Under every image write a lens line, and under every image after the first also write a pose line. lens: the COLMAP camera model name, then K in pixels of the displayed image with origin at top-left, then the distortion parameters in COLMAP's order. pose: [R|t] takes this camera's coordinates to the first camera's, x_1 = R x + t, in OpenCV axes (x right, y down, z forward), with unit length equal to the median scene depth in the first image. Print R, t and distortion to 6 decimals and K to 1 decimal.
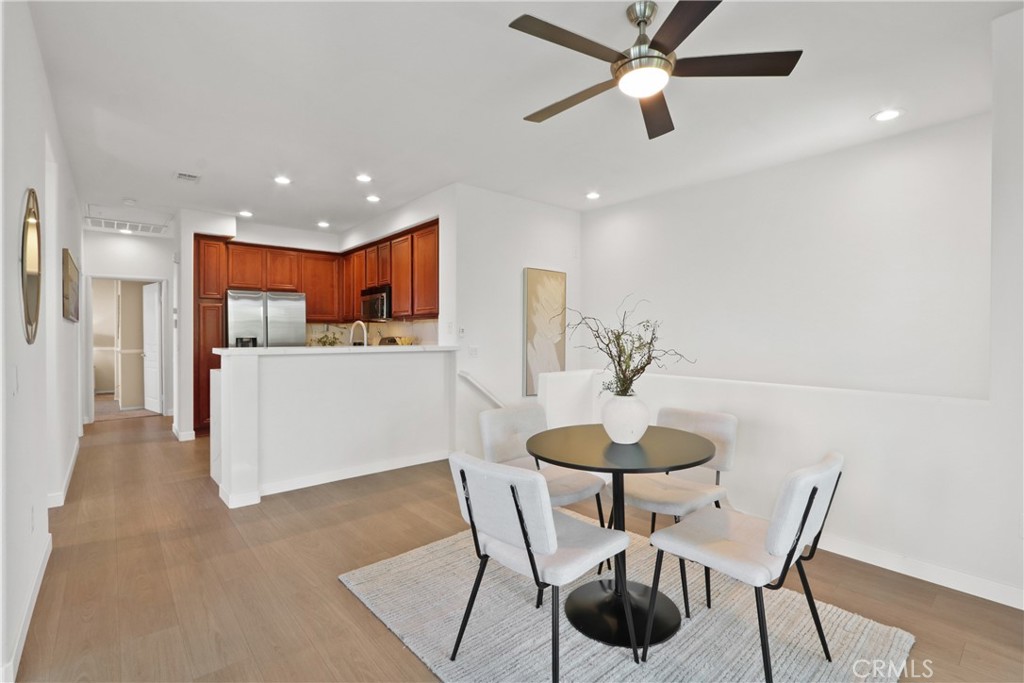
lens RADIAL K [[481.3, 0, 514.0], [0, 481.3, 339.7], [0, 0, 1]] dist [-0.001404, 0.000373]
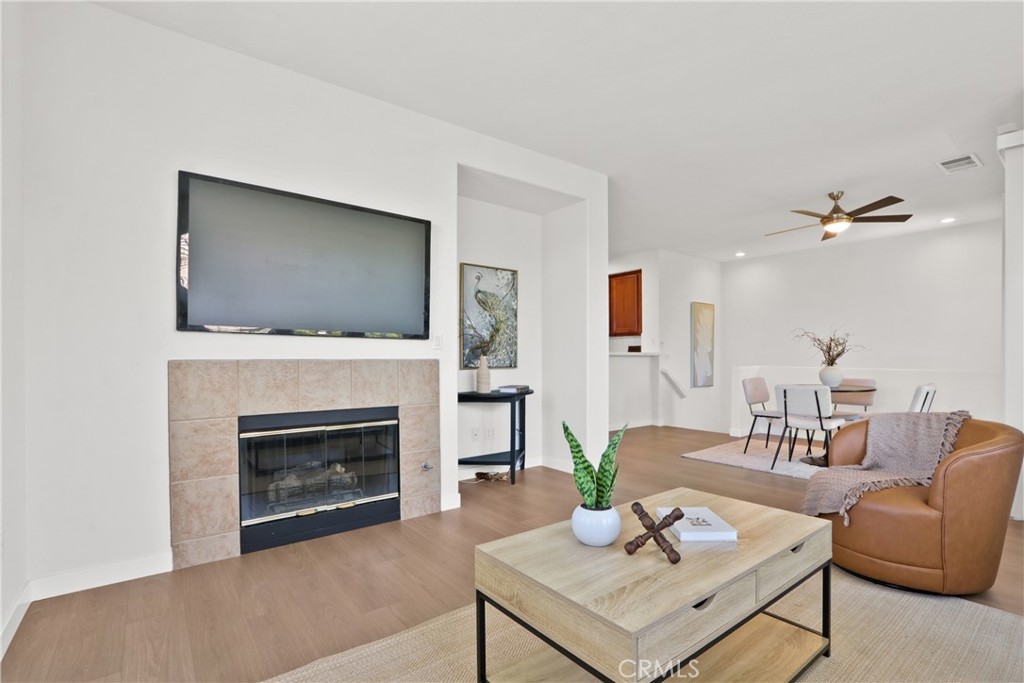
lens RADIAL K [[481.3, 0, 520.9], [0, 481.3, 357.2], [0, 0, 1]] dist [-0.001404, 0.000373]
pose [[0.998866, 0.000447, -0.047605, -0.434609], [-0.000872, 0.999960, -0.008904, 0.036831], [0.047600, 0.008935, 0.998827, -0.514738]]
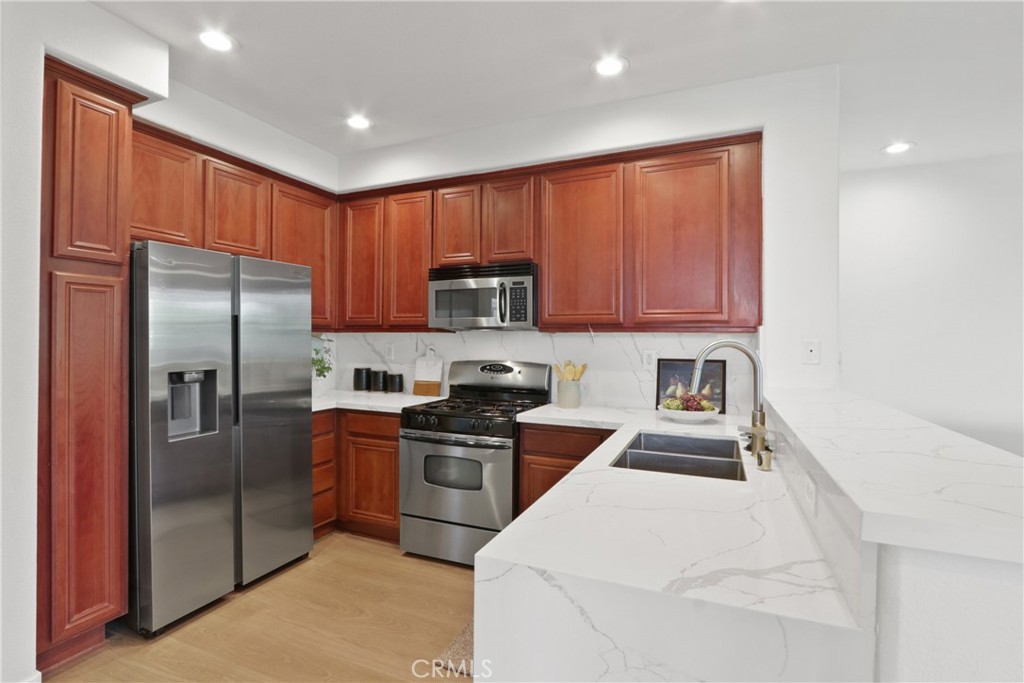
lens RADIAL K [[481.3, 0, 519.4], [0, 481.3, 340.7], [0, 0, 1]] dist [-0.001404, 0.000373]
pose [[0.895920, 0.005175, 0.444185, -0.566172], [-0.003075, 0.999980, -0.005446, -0.030163], [-0.444204, 0.003513, 0.895919, 0.623397]]
